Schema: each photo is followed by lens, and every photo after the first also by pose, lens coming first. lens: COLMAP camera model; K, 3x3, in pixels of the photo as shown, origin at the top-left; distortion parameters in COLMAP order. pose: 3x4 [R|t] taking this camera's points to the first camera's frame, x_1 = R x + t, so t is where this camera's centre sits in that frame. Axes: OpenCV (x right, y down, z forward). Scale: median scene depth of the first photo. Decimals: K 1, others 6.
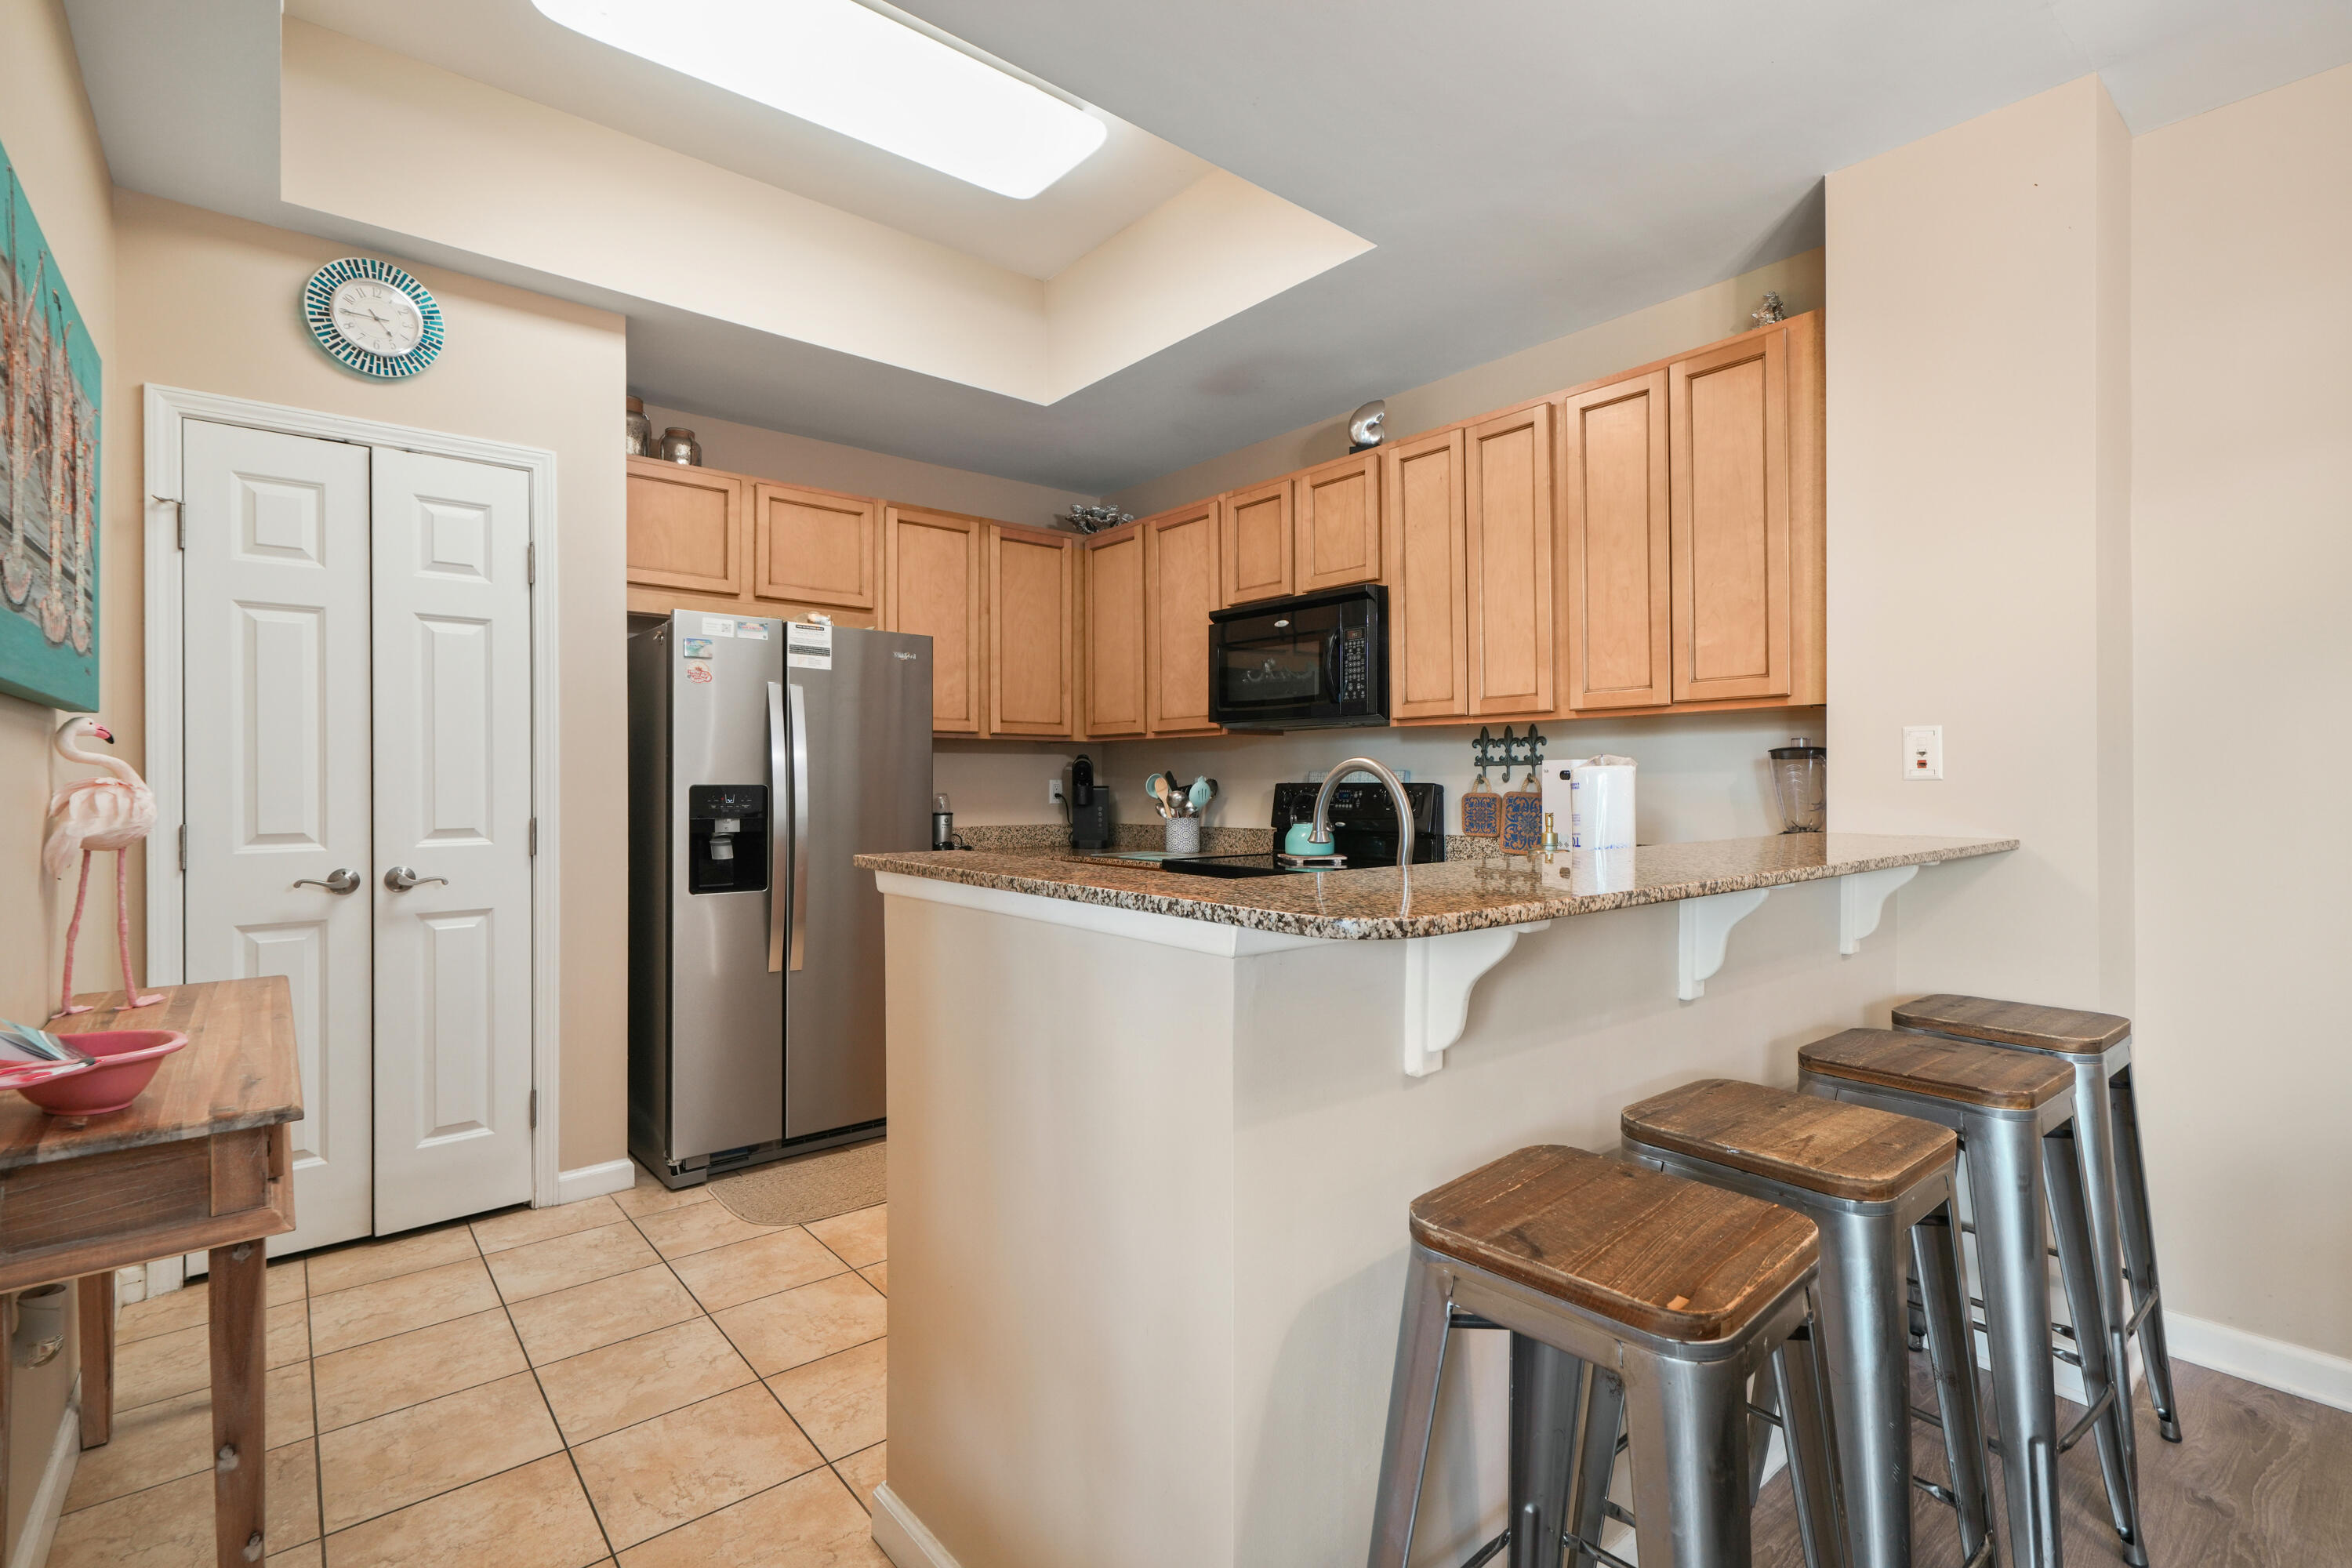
lens RADIAL K [[1064.3, 0, 1179.3], [0, 1064.3, 774.9], [0, 0, 1]] dist [0.009262, -0.000450]
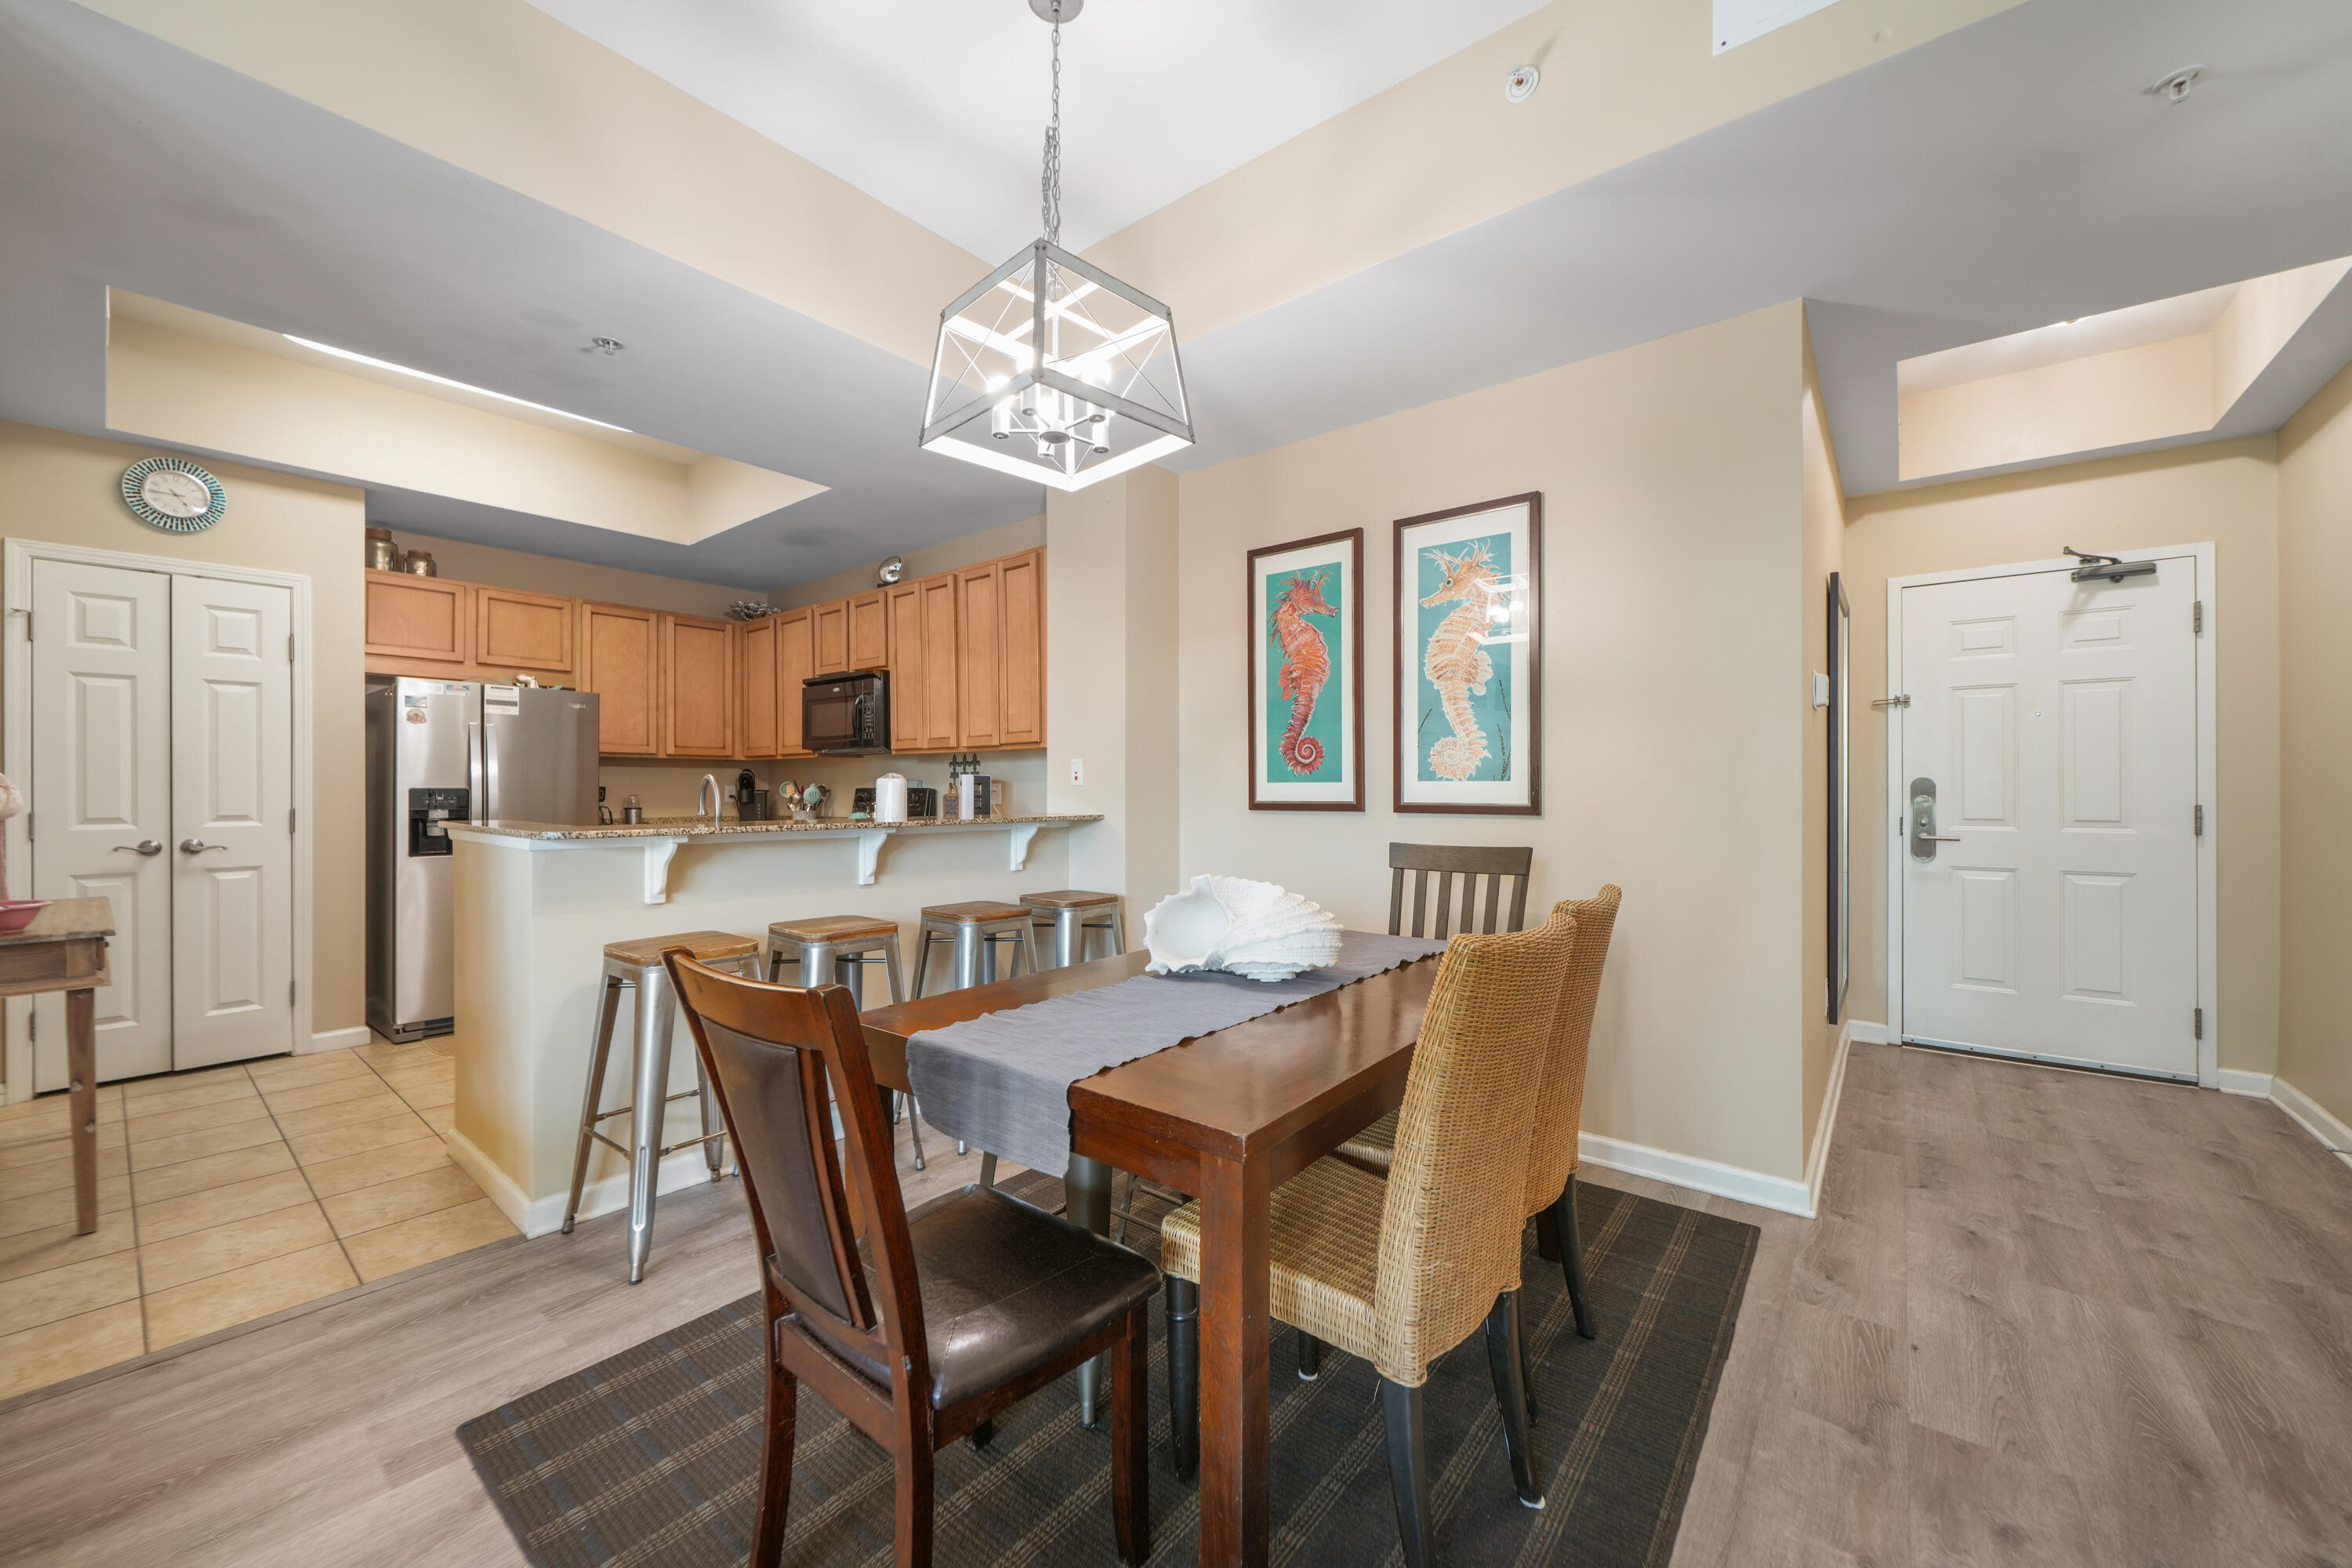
lens RADIAL K [[889.5, 0, 1176.0], [0, 889.5, 784.0], [0, 0, 1]] dist [-0.002127, -0.000069]
pose [[0.983552, 0.002236, 0.180611, 0.427278], [-0.002523, 0.999996, 0.001358, -0.001369], [-0.180607, -0.001791, 0.983554, -0.508058]]
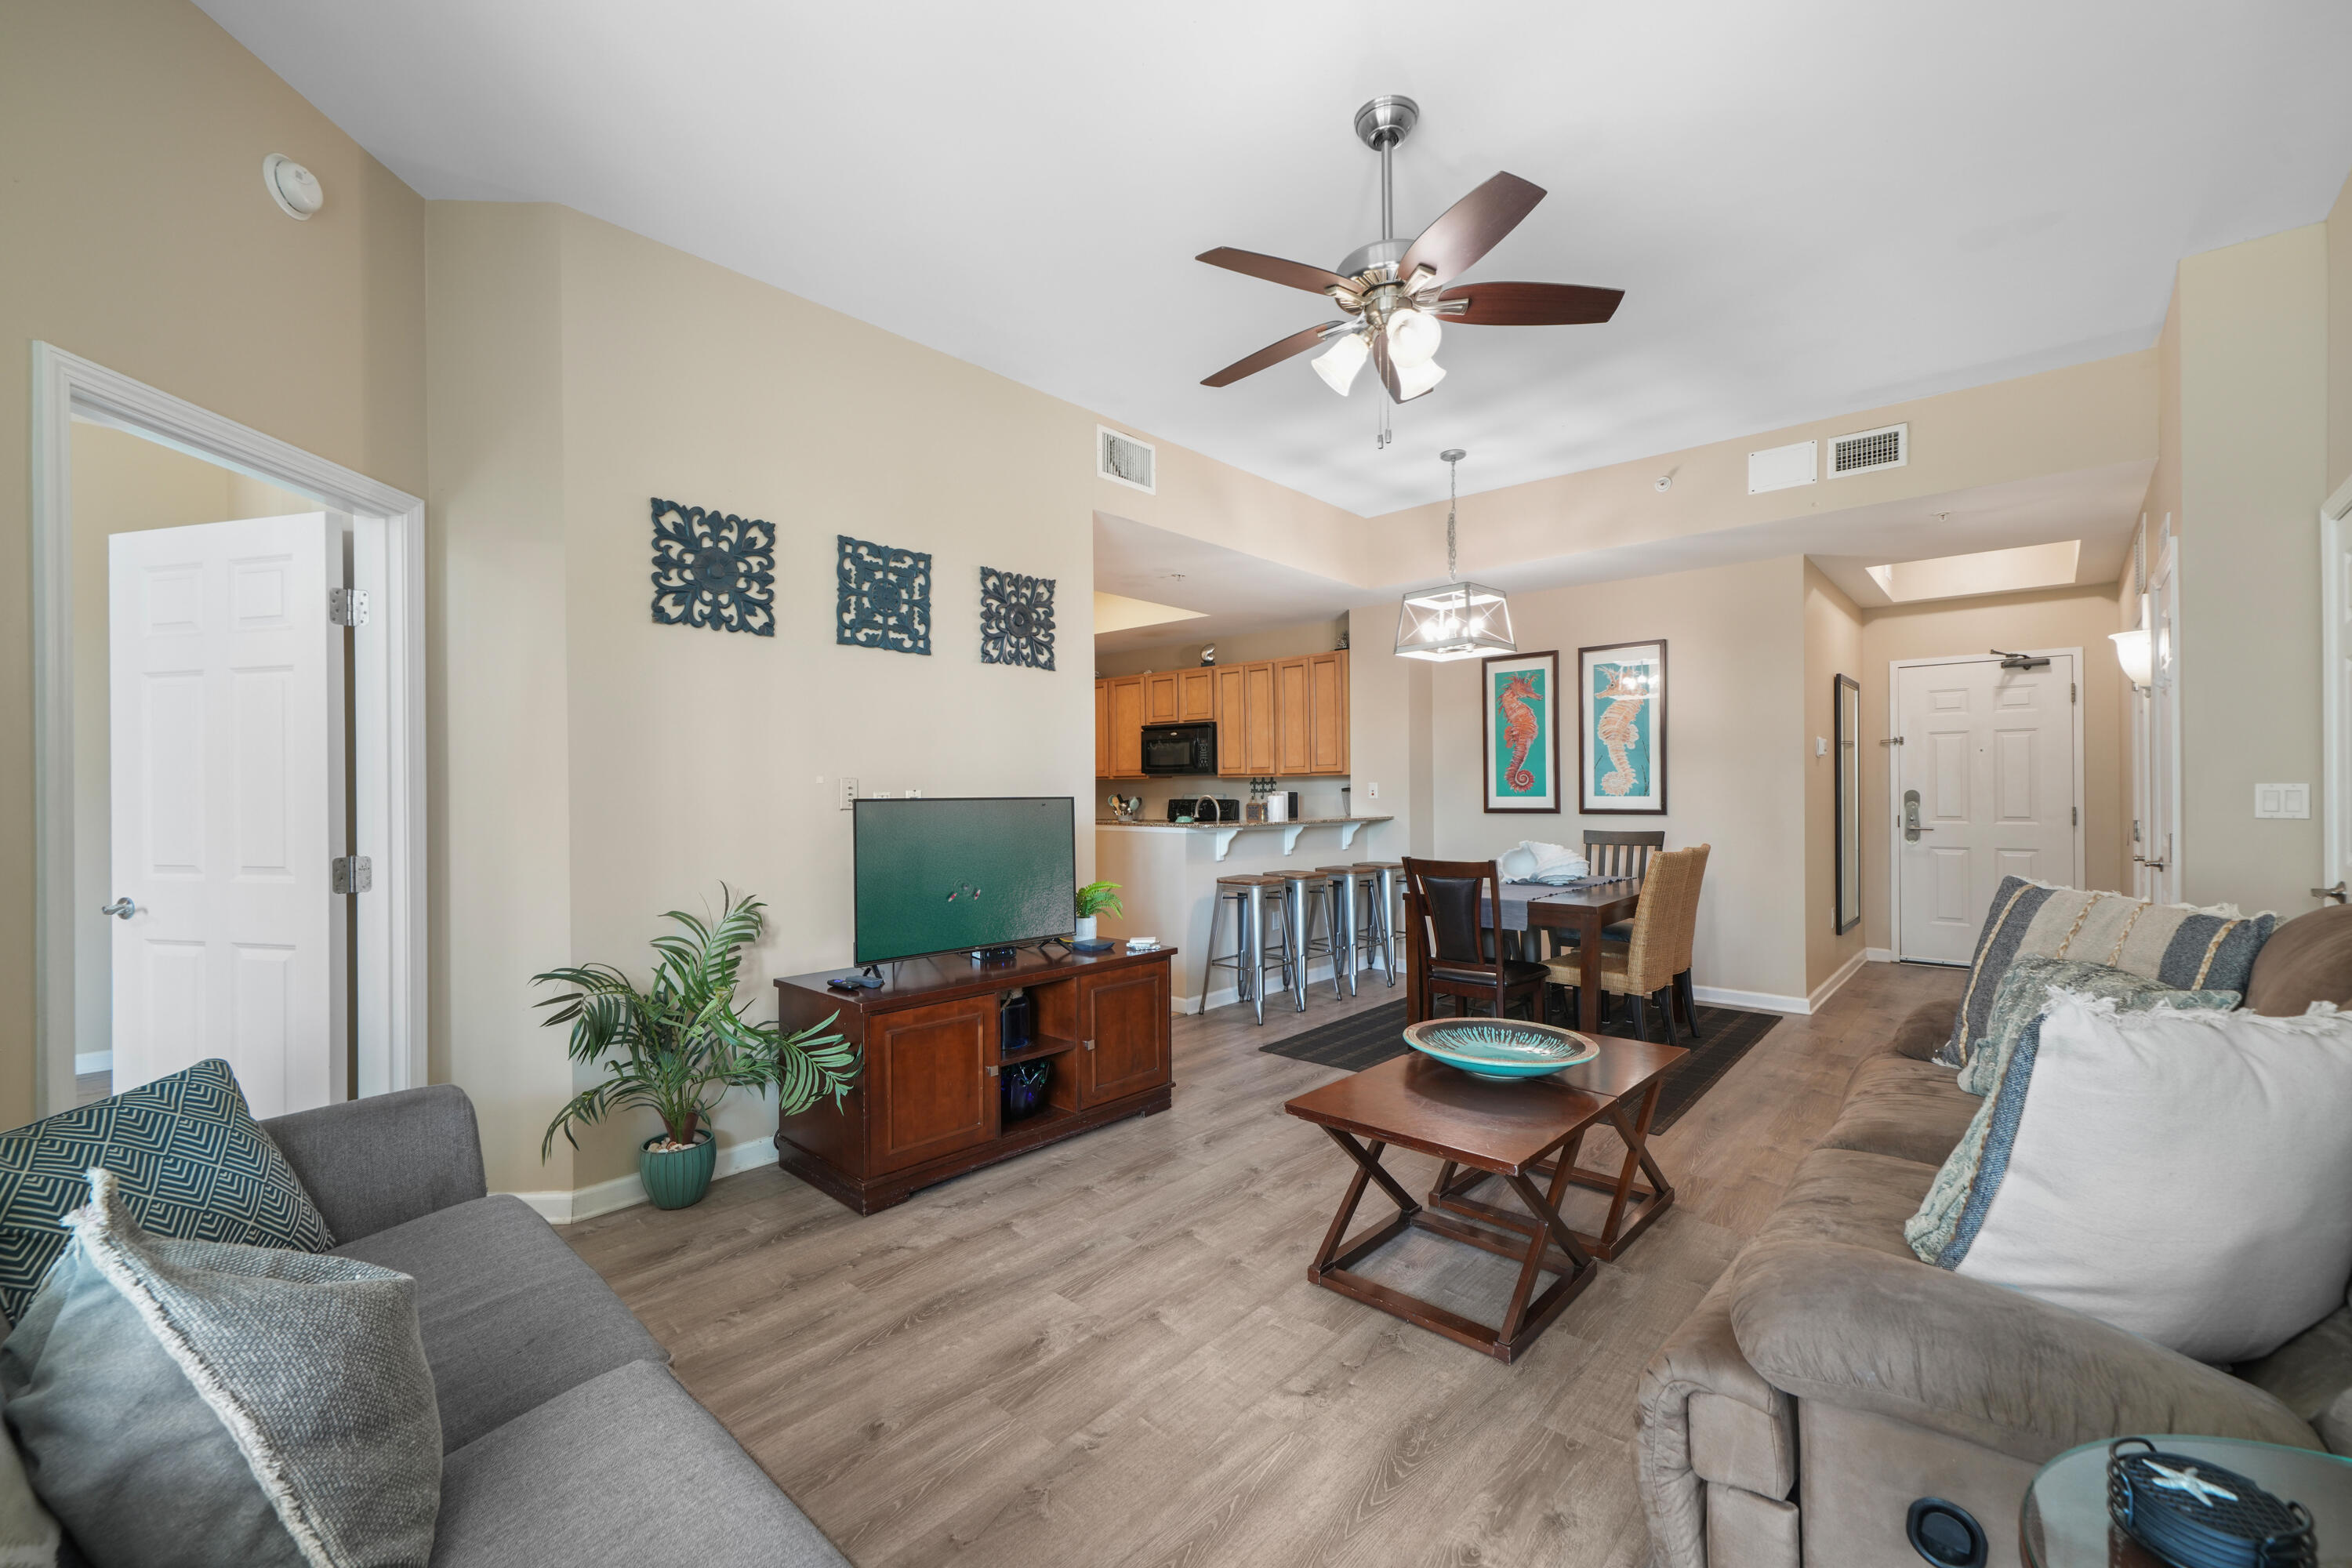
lens RADIAL K [[981.2, 0, 1164.3], [0, 981.2, 787.3], [0, 0, 1]] dist [0.001878, 0.000130]
pose [[0.991374, -0.004642, 0.130978, -0.258639], [0.004262, 0.999986, 0.003178, -0.032697], [-0.130991, -0.002592, 0.991380, -1.439560]]
